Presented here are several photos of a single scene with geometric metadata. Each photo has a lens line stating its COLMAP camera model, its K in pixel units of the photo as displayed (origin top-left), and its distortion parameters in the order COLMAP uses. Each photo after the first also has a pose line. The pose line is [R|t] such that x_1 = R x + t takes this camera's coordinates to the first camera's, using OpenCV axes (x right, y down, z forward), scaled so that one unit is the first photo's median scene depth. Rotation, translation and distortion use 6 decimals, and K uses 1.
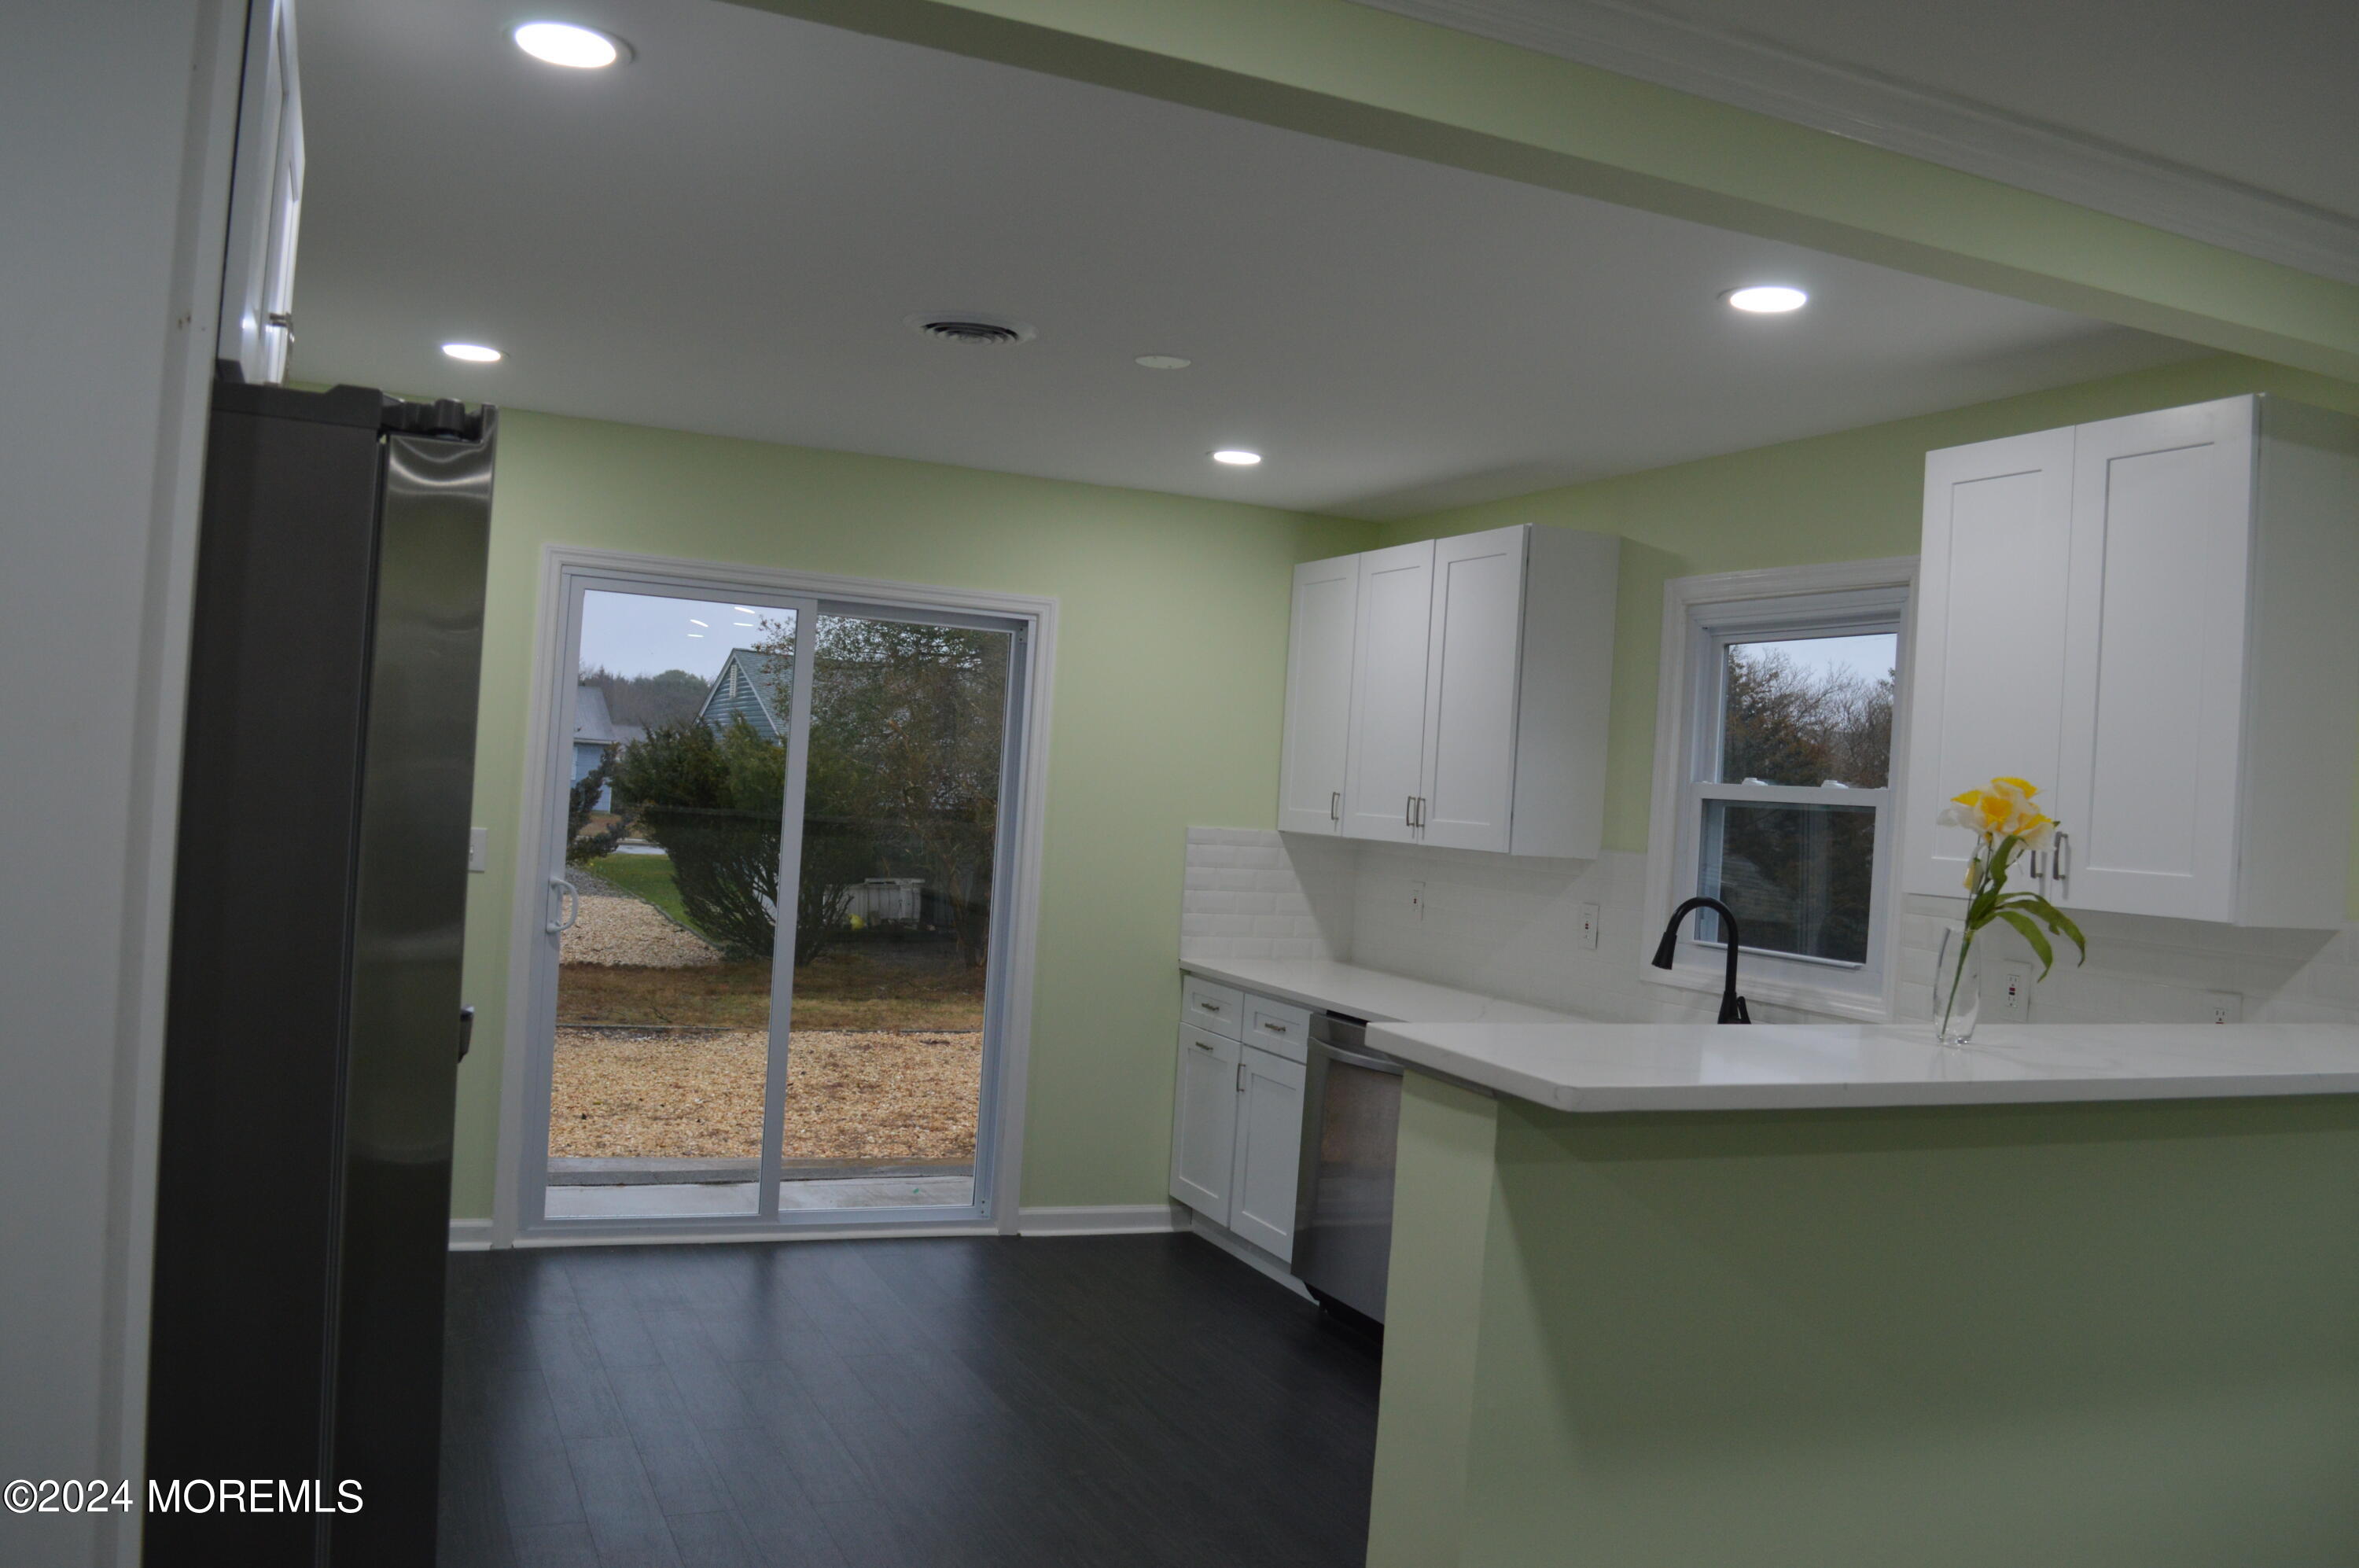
lens RADIAL K [[1886.8, 0, 1179.5], [0, 1886.8, 784.0], [0, 0, 1]] dist [-0.081320, 0.011035]
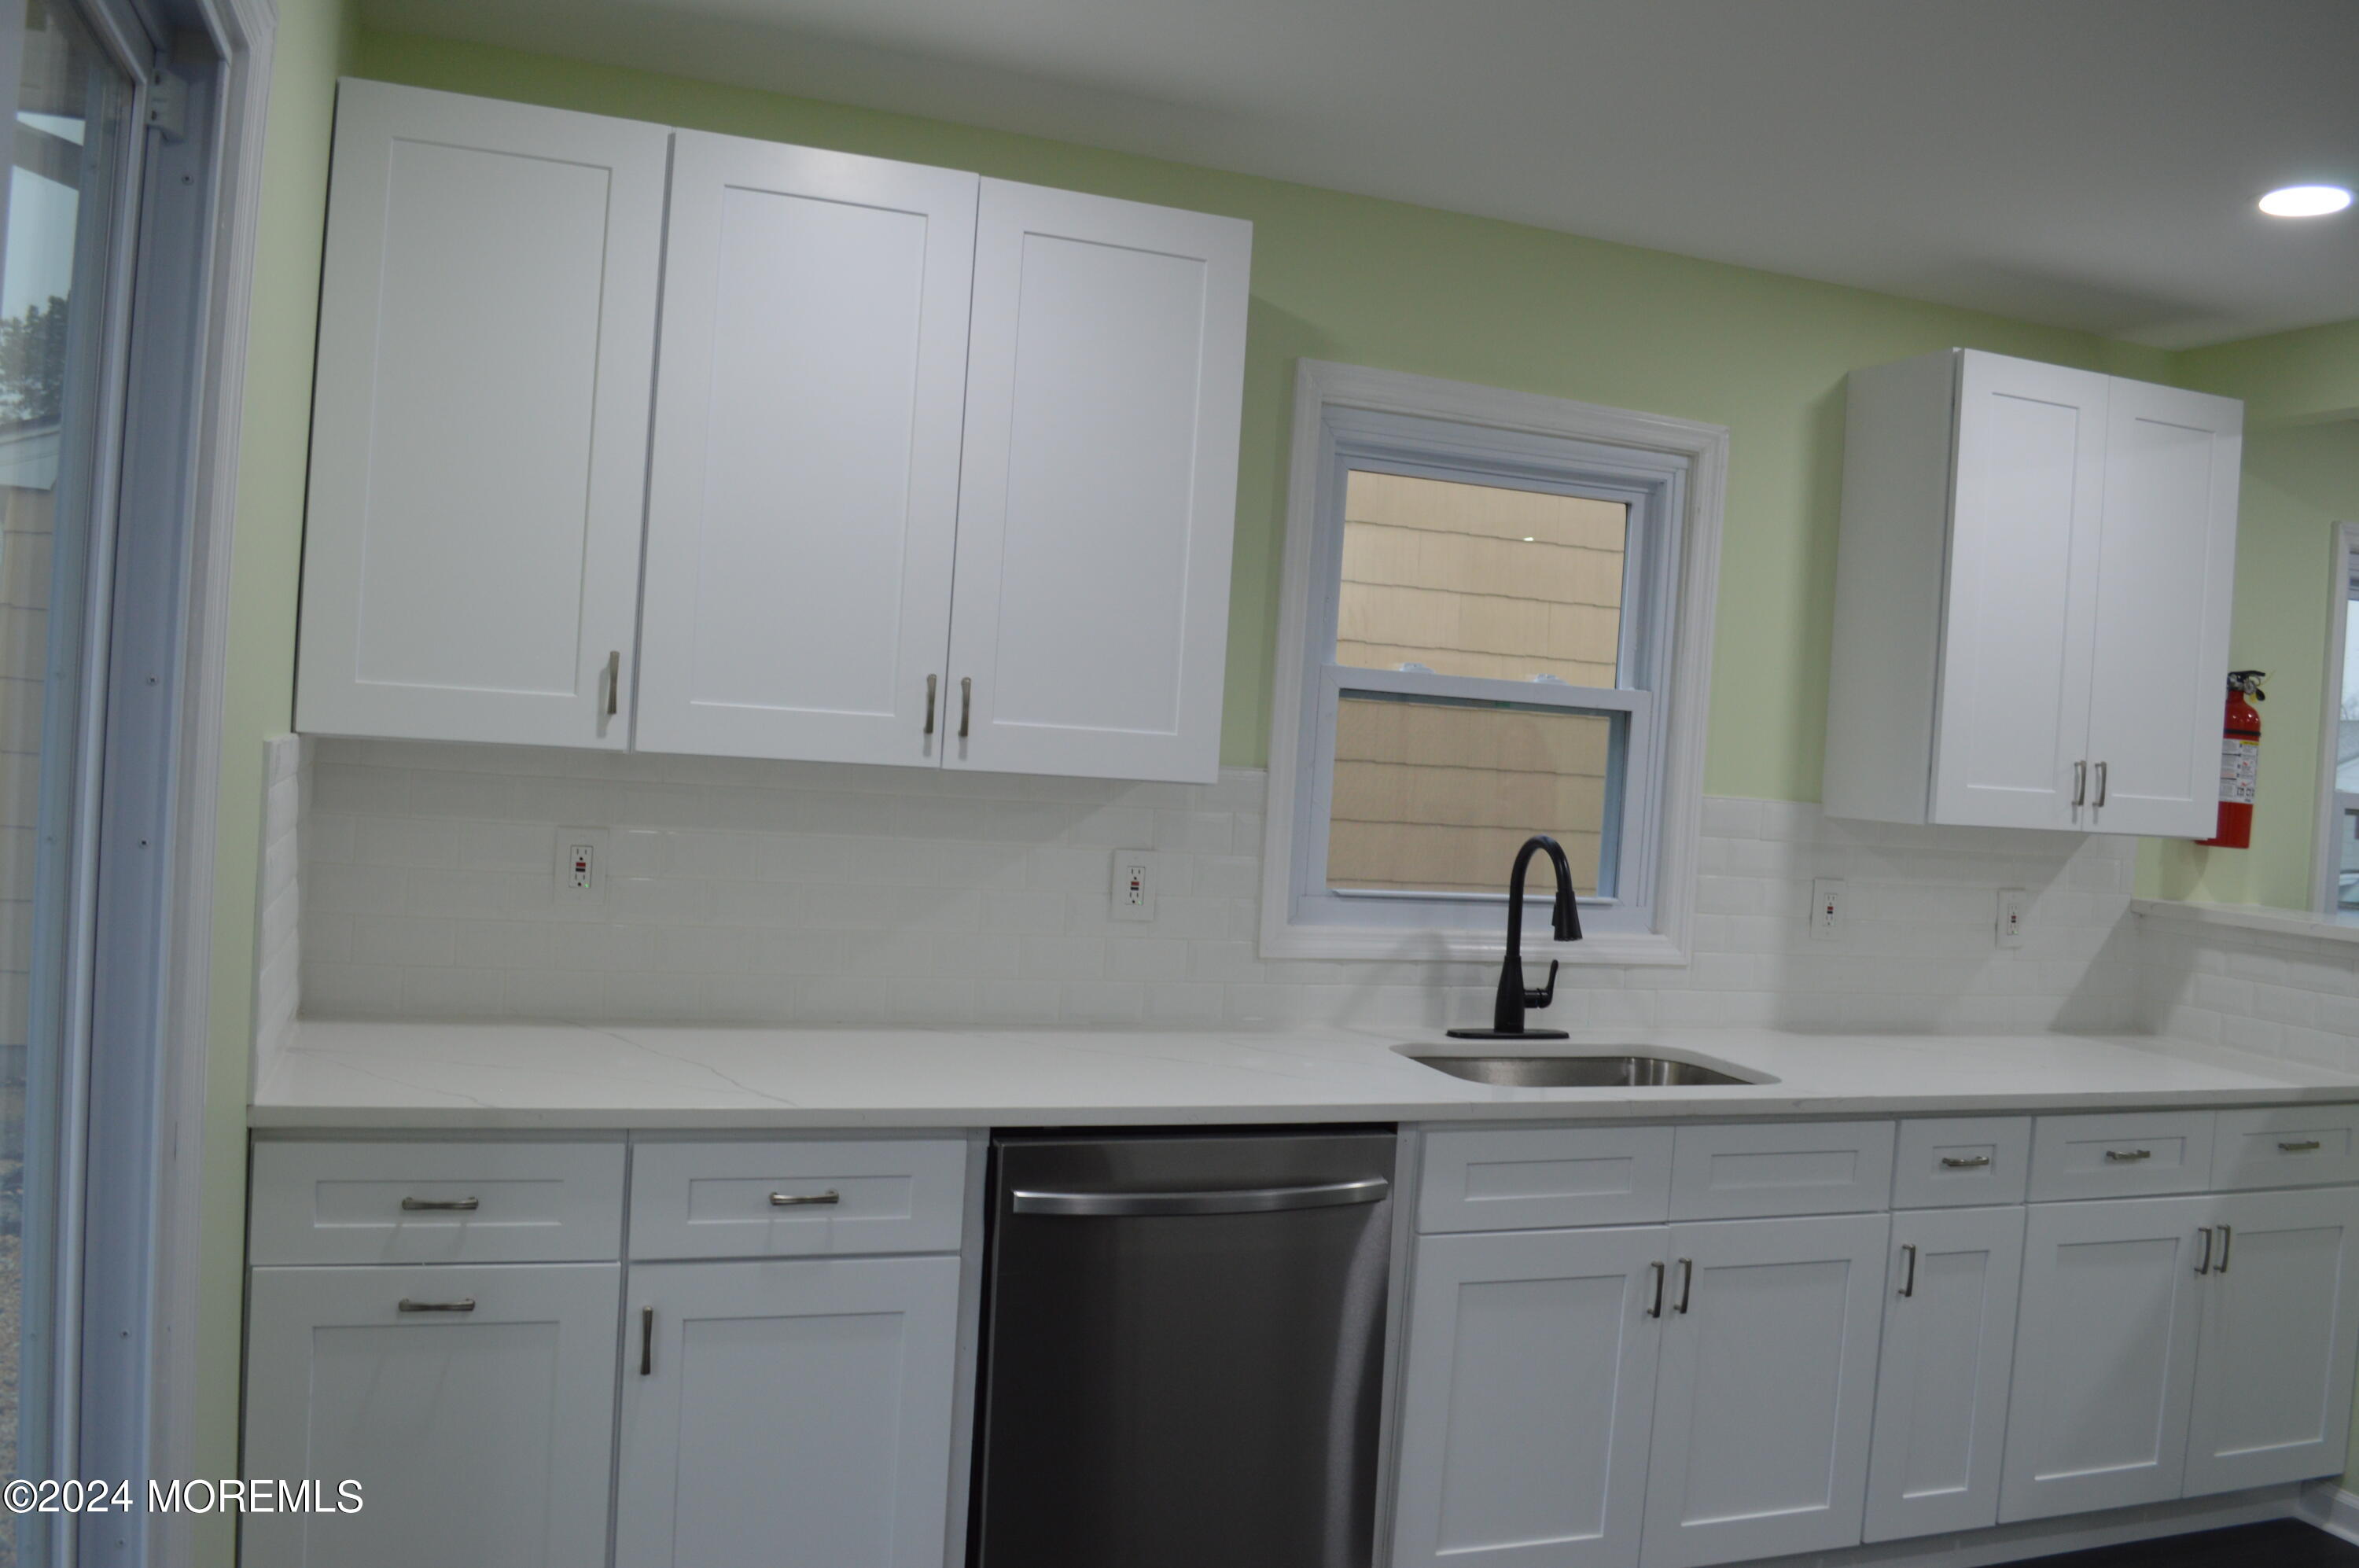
lens RADIAL K [[1886.8, 0, 1179.5], [0, 1886.8, 784.0], [0, 0, 1]] dist [-0.081320, 0.011035]
pose [[0.062582, -0.085376, 0.994381, -0.383356], [-0.064749, 0.993888, 0.089409, -0.014030], [-0.995937, -0.069981, 0.056671, 0.911290]]
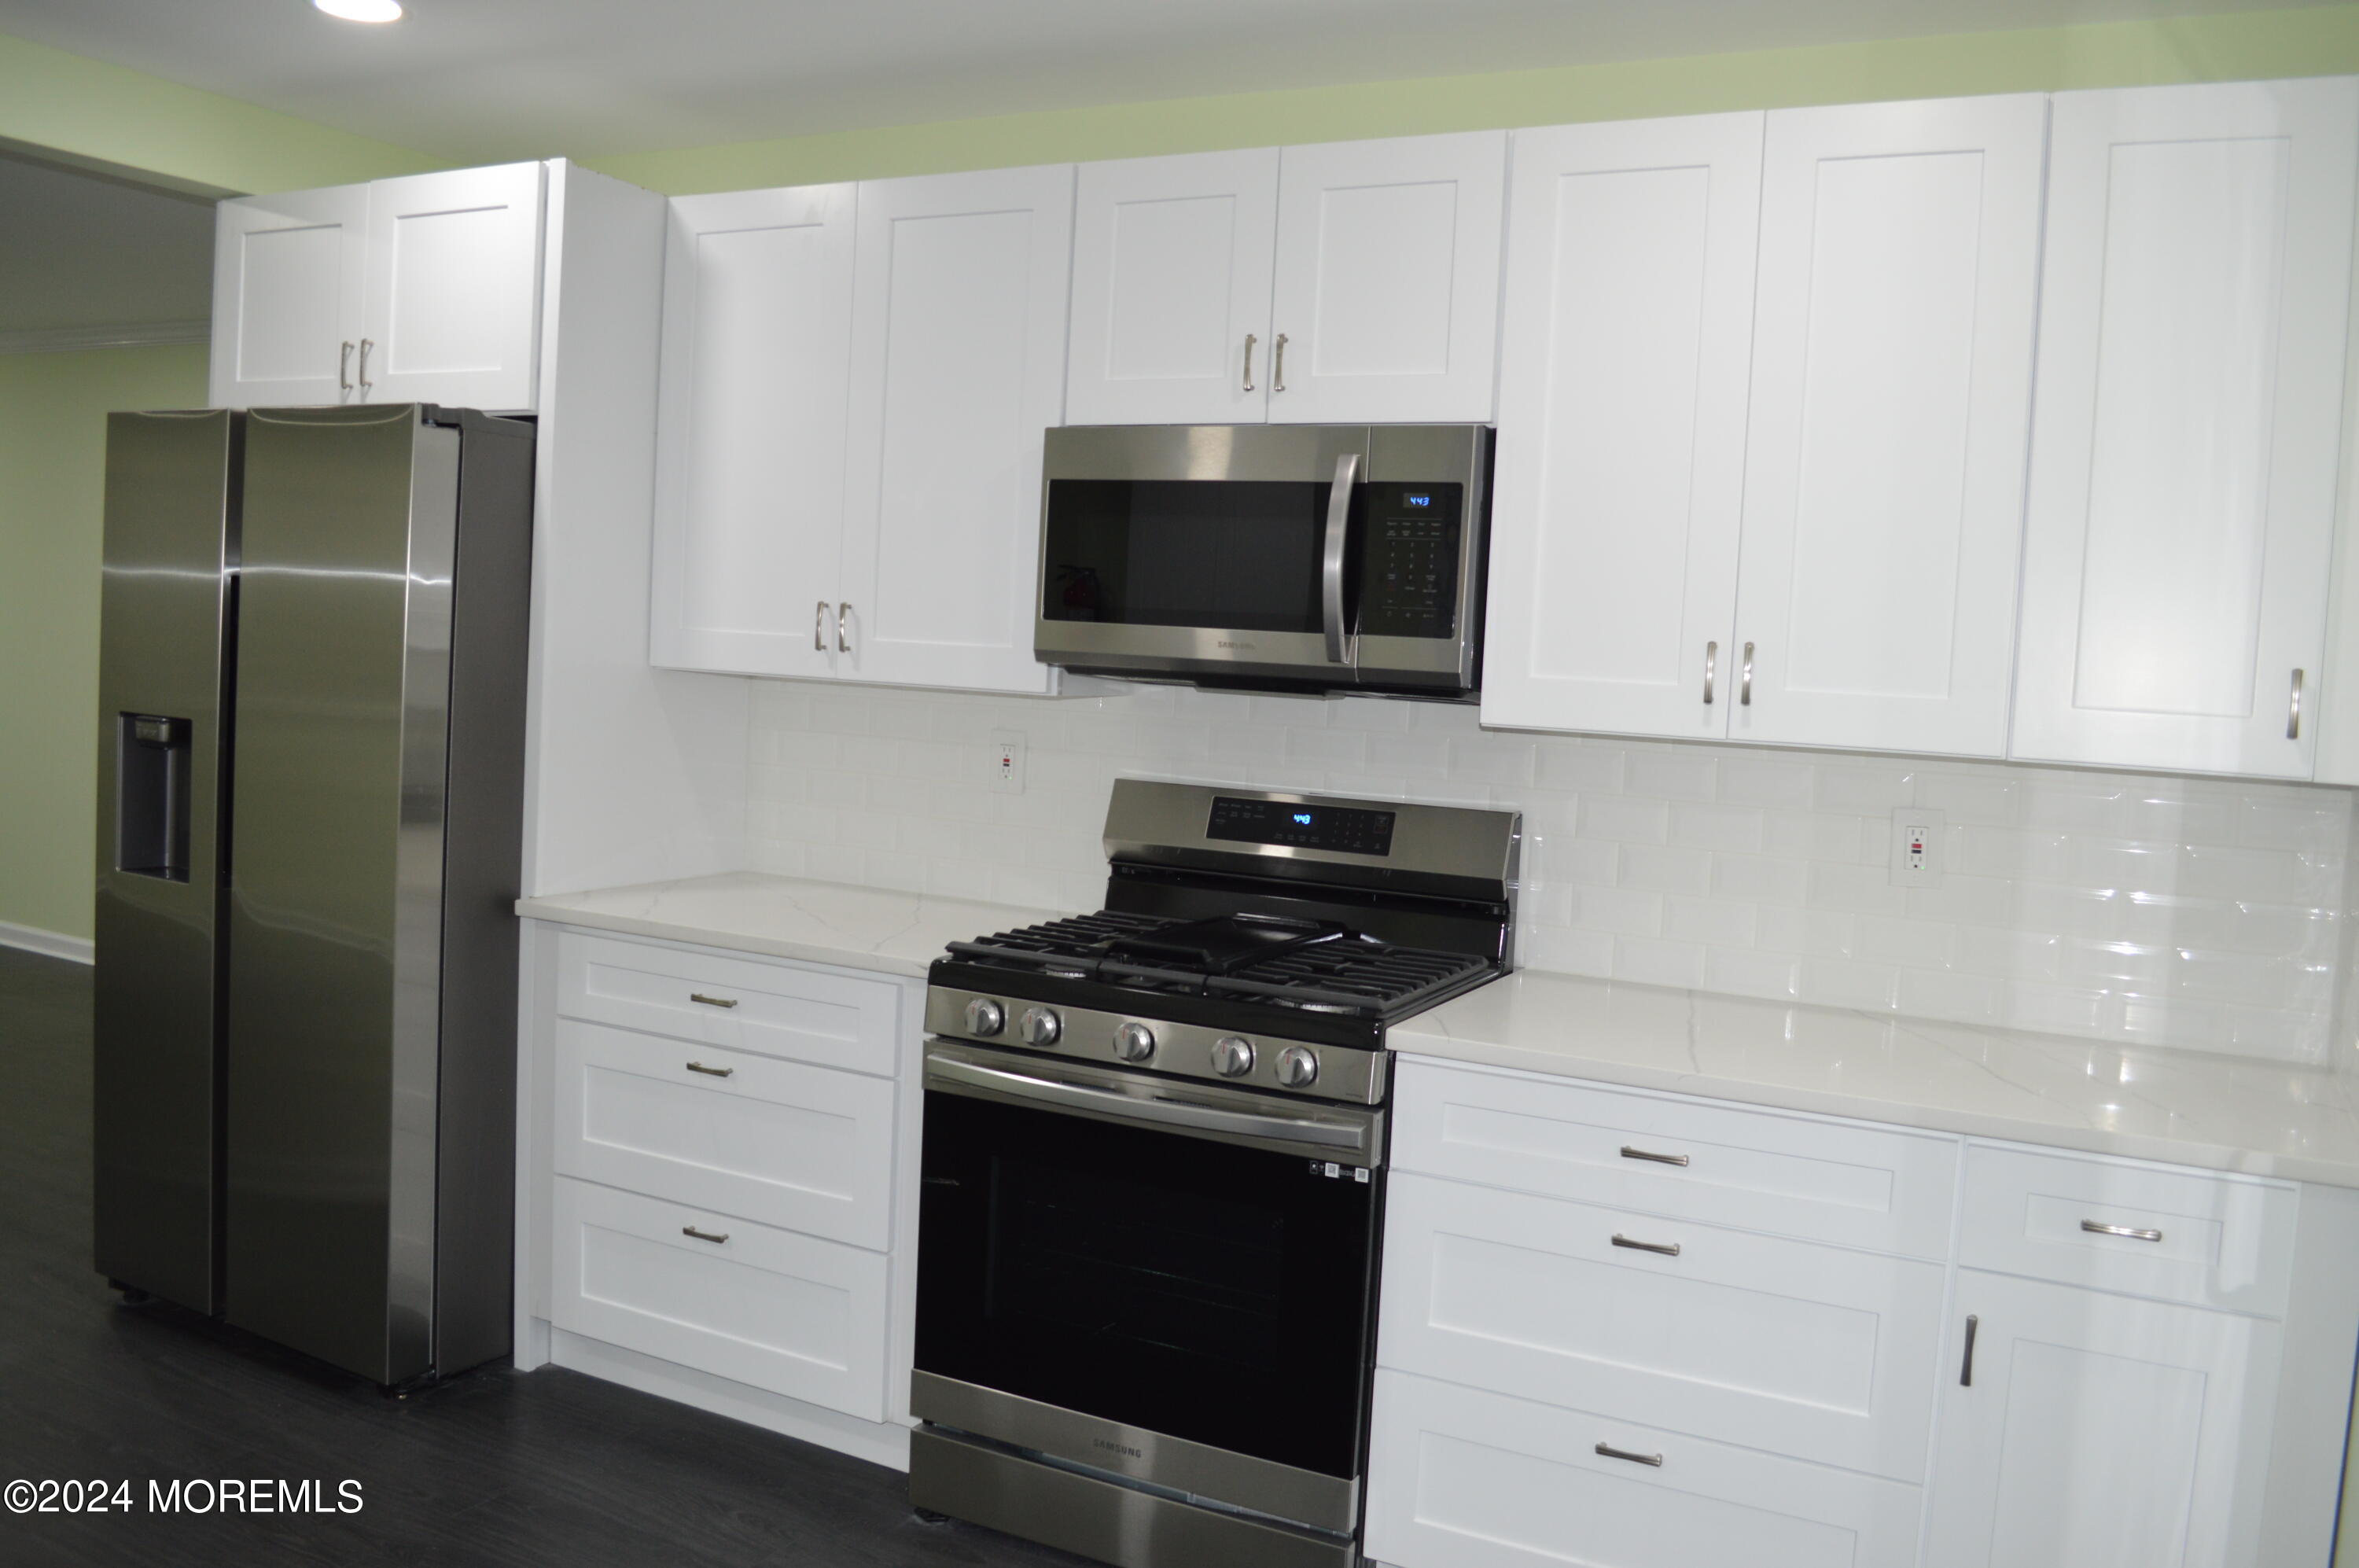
lens RADIAL K [[1937.9, 0, 1179.5], [0, 1937.9, 784.0], [0, 0, 1]] dist [-0.086027, -0.004013]
pose [[-0.777626, -0.065677, -0.625288, -0.004766], [-0.102465, 0.994471, 0.022974, 0.010589], [0.620322, 0.081936, -0.780056, 1.069844]]
